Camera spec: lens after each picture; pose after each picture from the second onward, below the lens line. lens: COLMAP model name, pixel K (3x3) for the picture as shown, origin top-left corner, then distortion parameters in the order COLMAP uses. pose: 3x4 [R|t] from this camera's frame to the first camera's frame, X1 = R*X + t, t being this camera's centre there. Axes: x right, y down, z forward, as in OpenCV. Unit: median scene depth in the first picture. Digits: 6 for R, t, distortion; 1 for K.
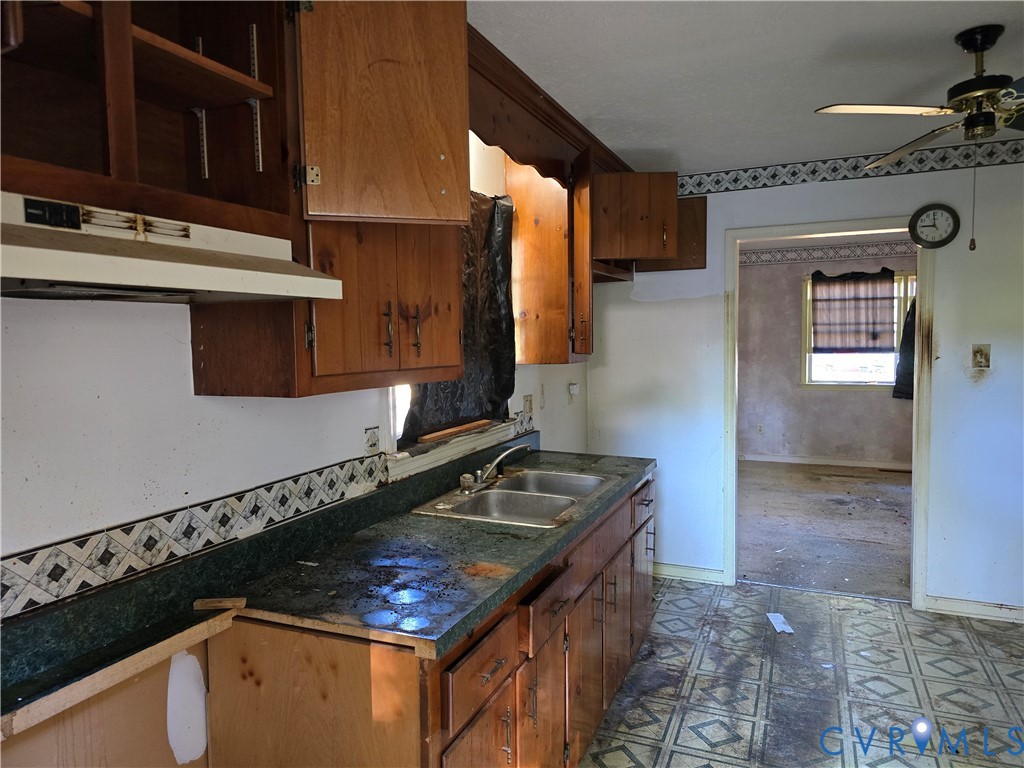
lens RADIAL K [[685.6, 0, 512.9], [0, 685.6, 375.8], [0, 0, 1]] dist [0.071232, -0.071161]
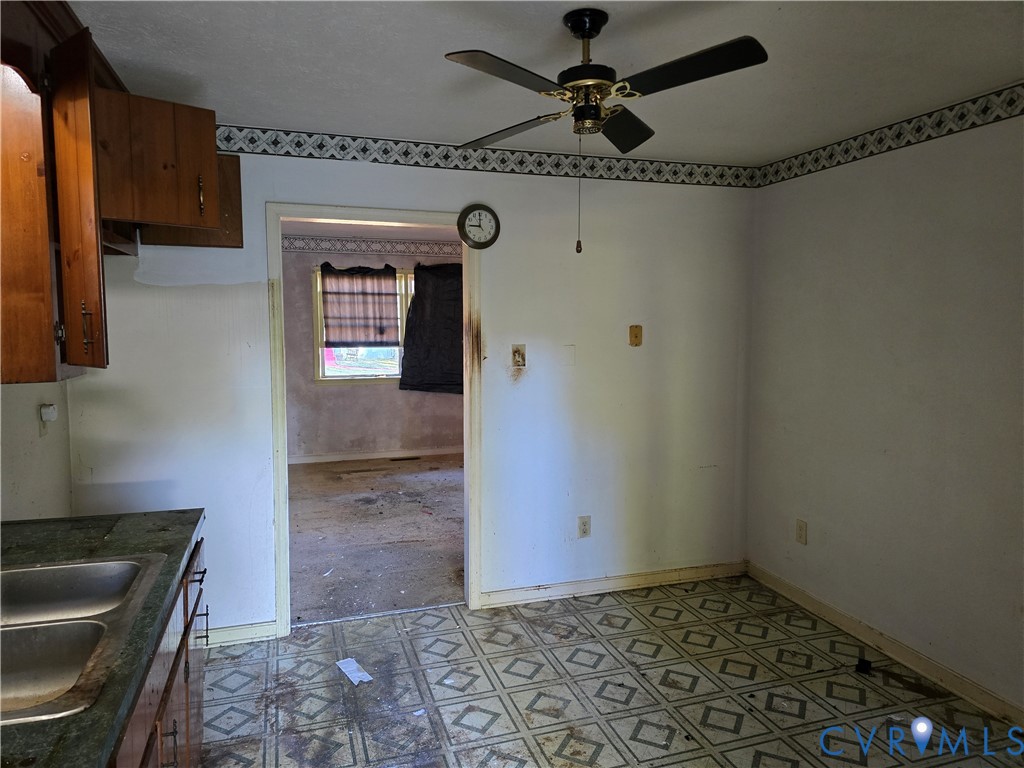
lens RADIAL K [[685.6, 0, 512.9], [0, 685.6, 375.8], [0, 0, 1]] dist [0.071232, -0.071161]
pose [[0.747761, -0.037252, 0.662922, -0.022212], [0.026385, 0.999303, 0.026393, -0.023956], [-0.663443, -0.002244, 0.748223, 0.218080]]
